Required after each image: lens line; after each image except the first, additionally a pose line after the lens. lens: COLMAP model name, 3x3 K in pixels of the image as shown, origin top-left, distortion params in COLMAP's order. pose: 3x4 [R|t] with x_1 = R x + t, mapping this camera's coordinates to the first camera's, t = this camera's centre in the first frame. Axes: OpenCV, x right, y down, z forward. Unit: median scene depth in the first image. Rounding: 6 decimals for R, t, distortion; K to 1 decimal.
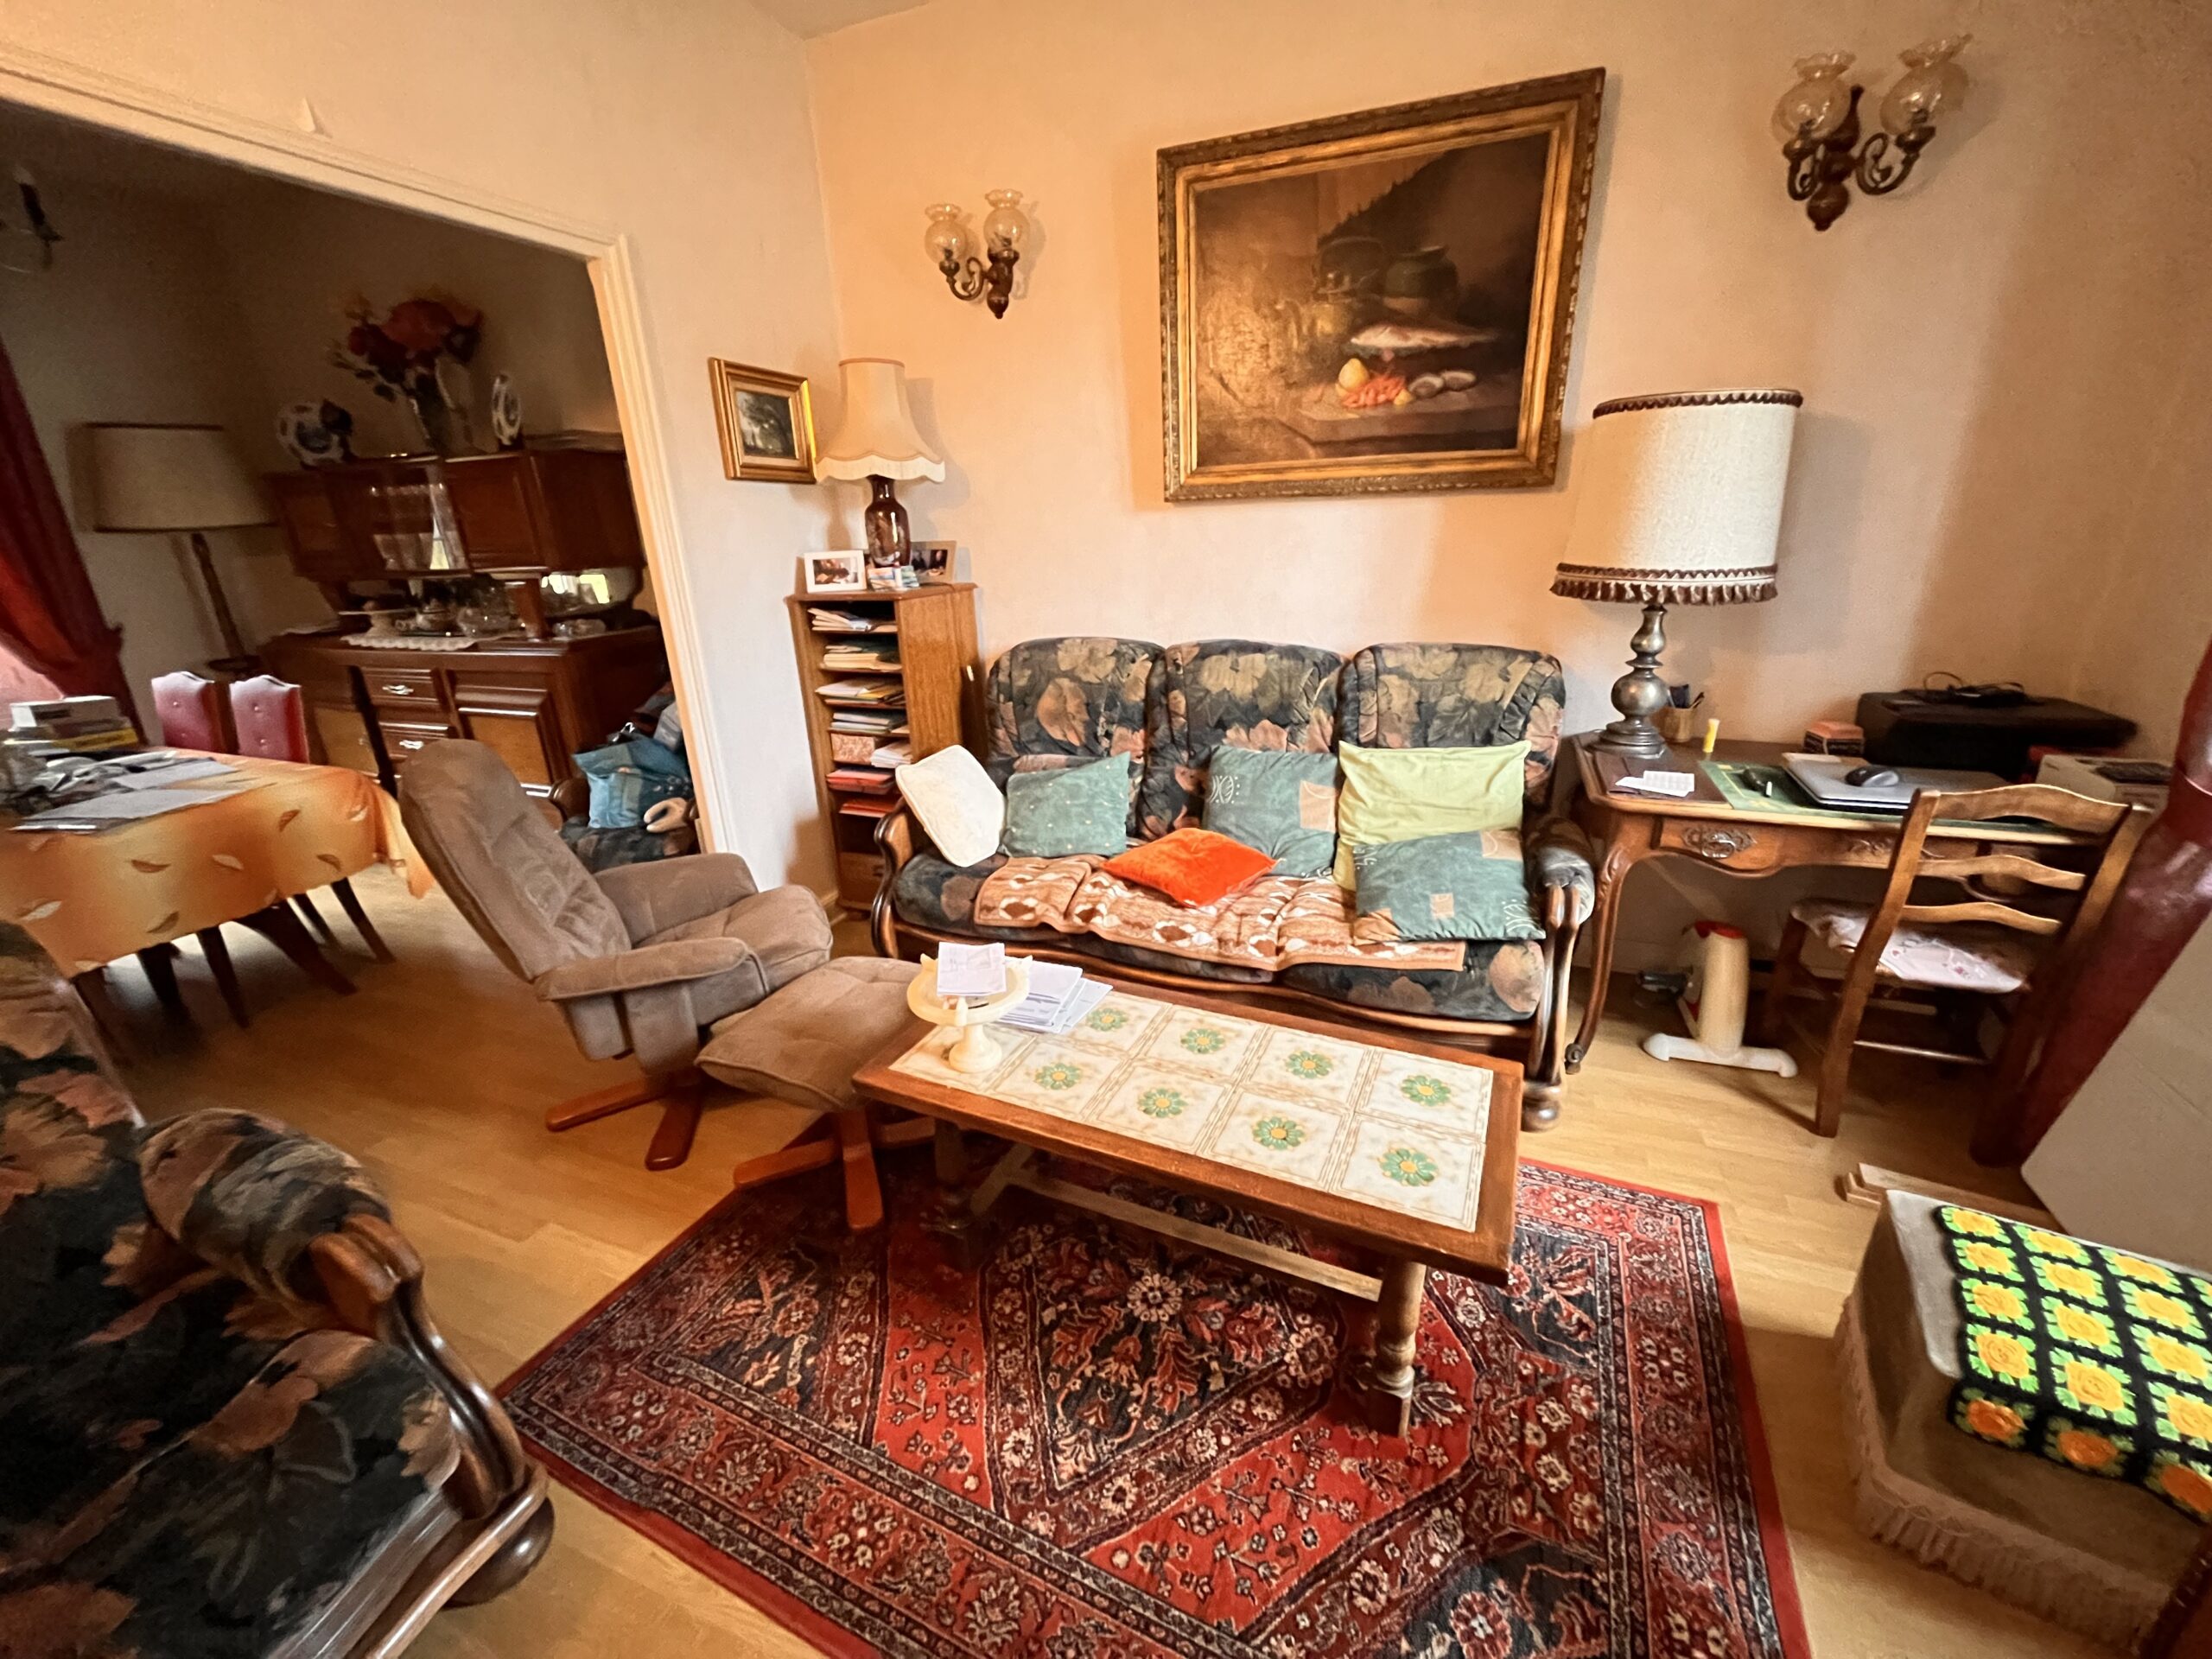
lens RADIAL K [[889.3, 0, 1107.5], [0, 889.3, 827.9], [0, 0, 1]] dist [-0.000150, 0.000598]
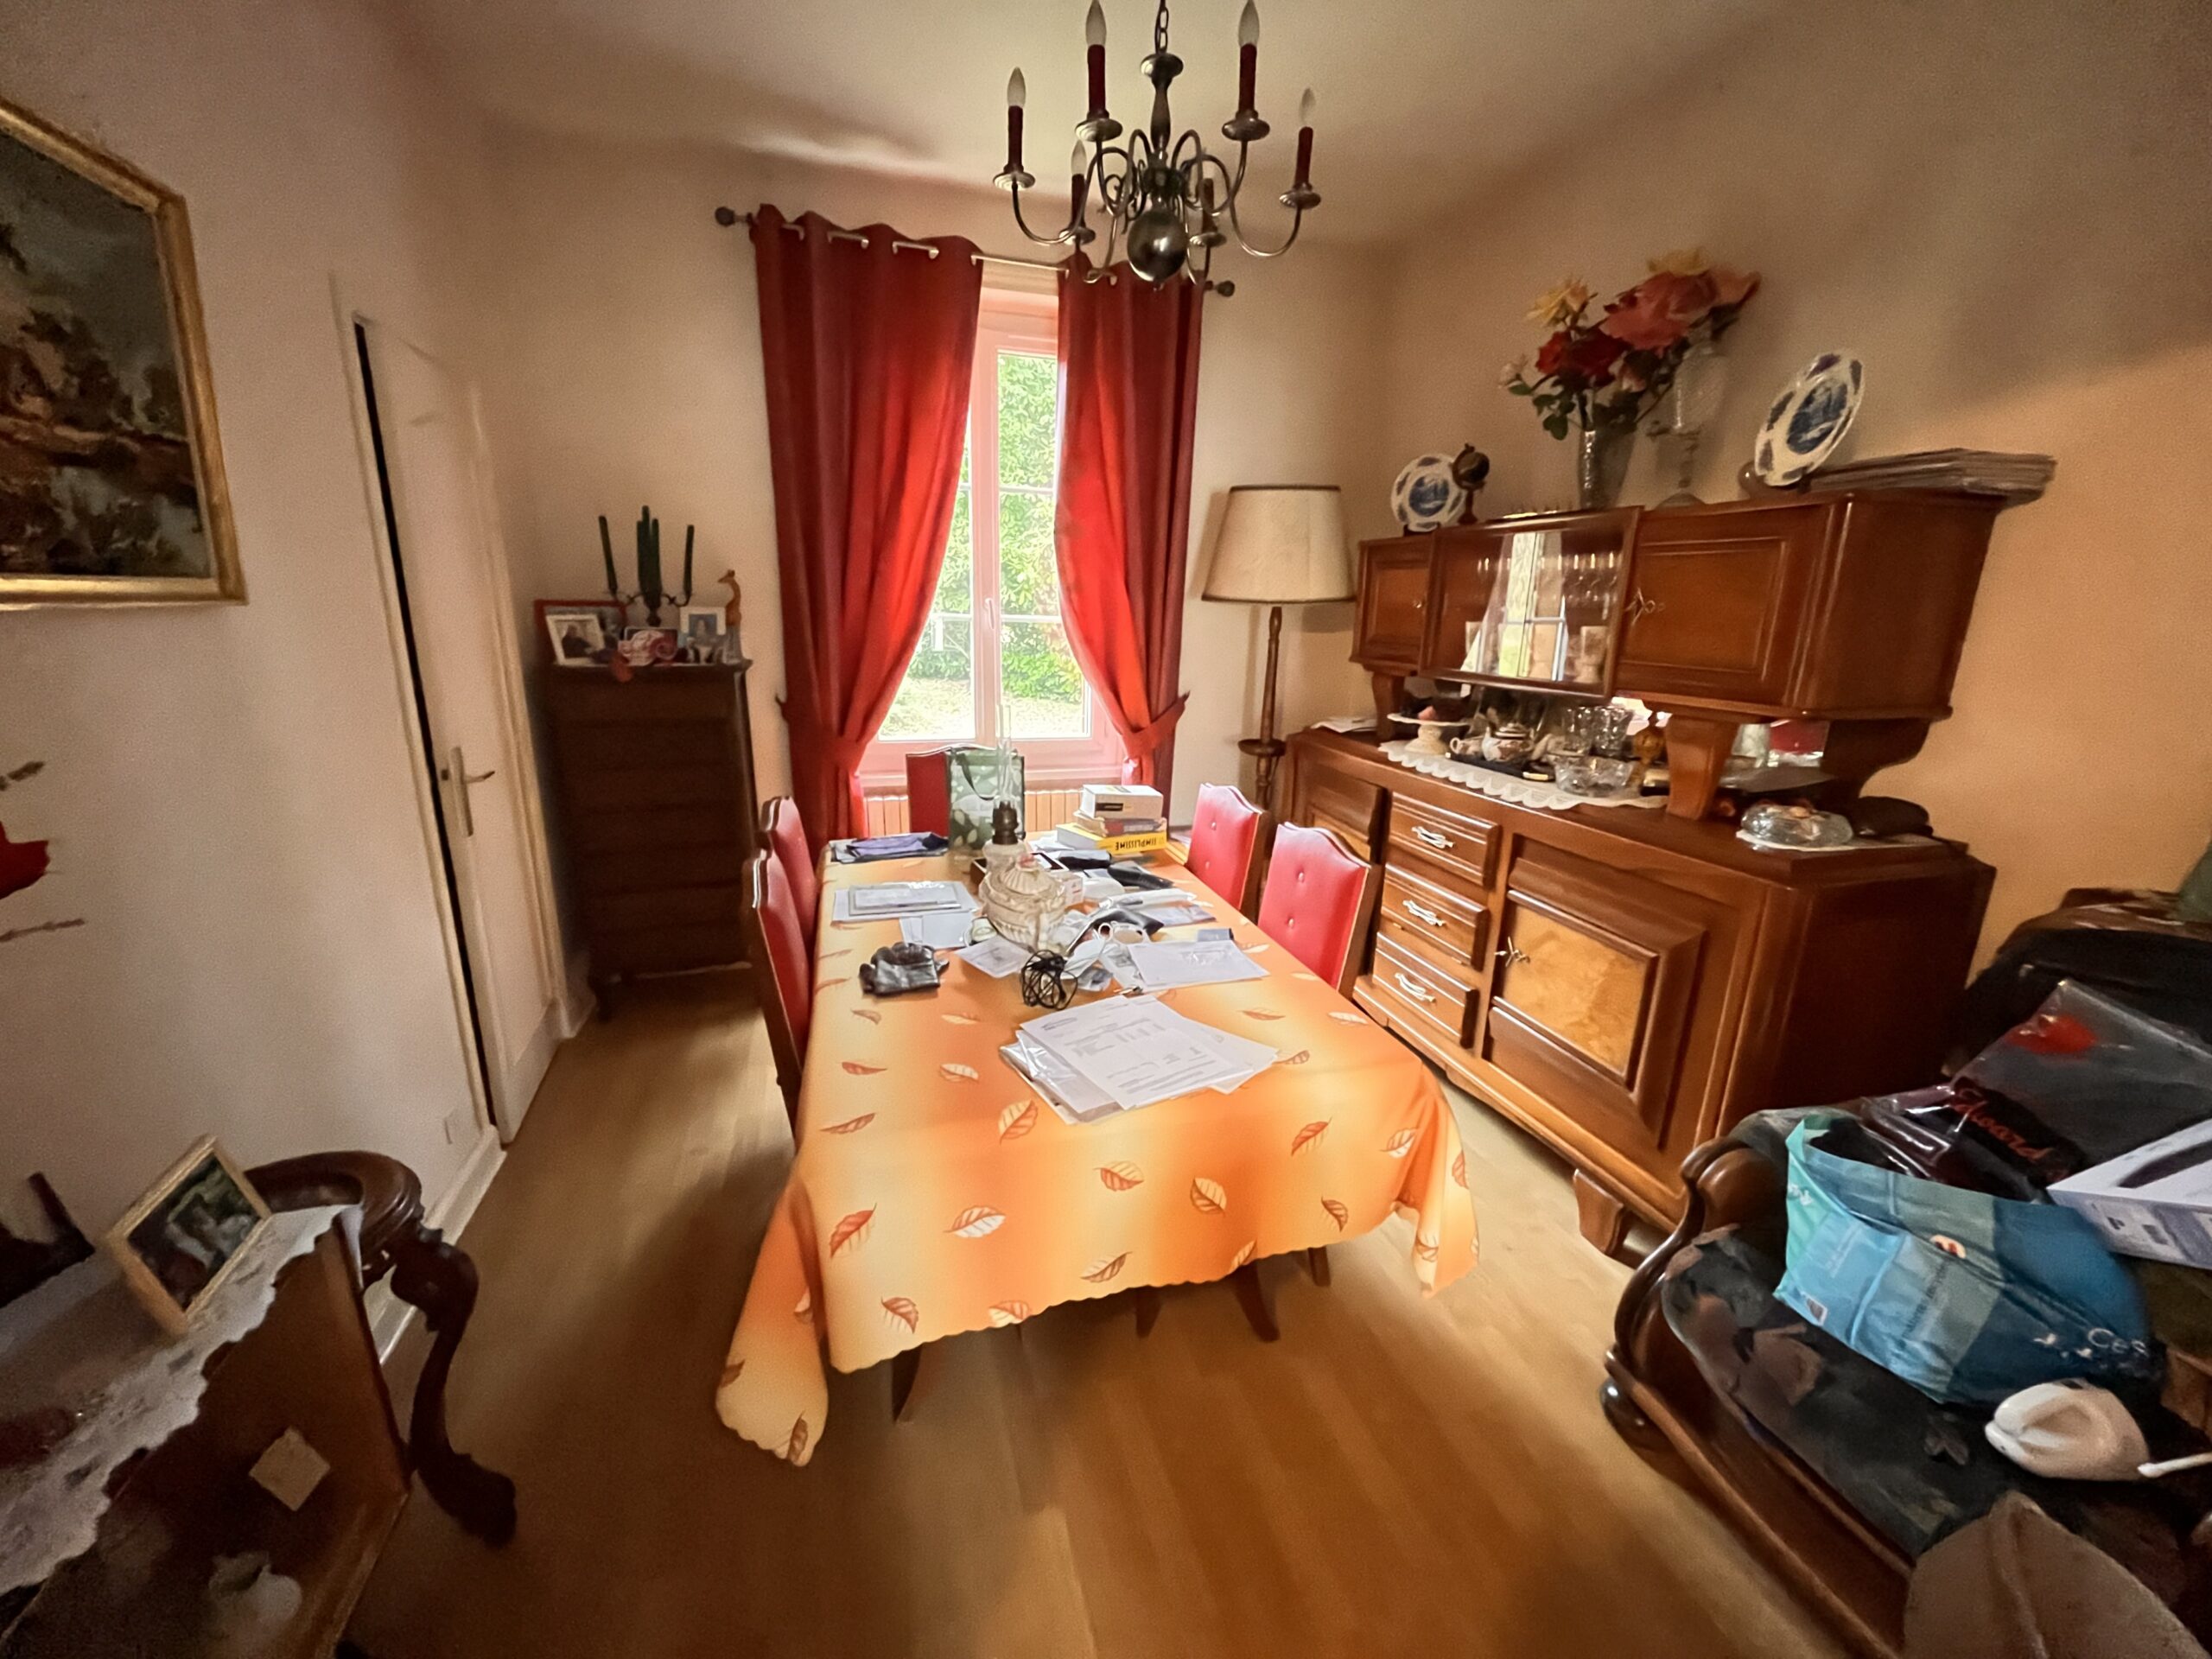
lens RADIAL K [[889.3, 0, 1108.2], [0, 889.3, 827.7], [0, 0, 1]] dist [-0.000150, 0.000598]
pose [[0.617959, 0.243434, -0.747574, -0.425394], [-0.305599, 0.950460, 0.056886, -0.122489], [0.724386, 0.193305, 0.661738, 0.343108]]
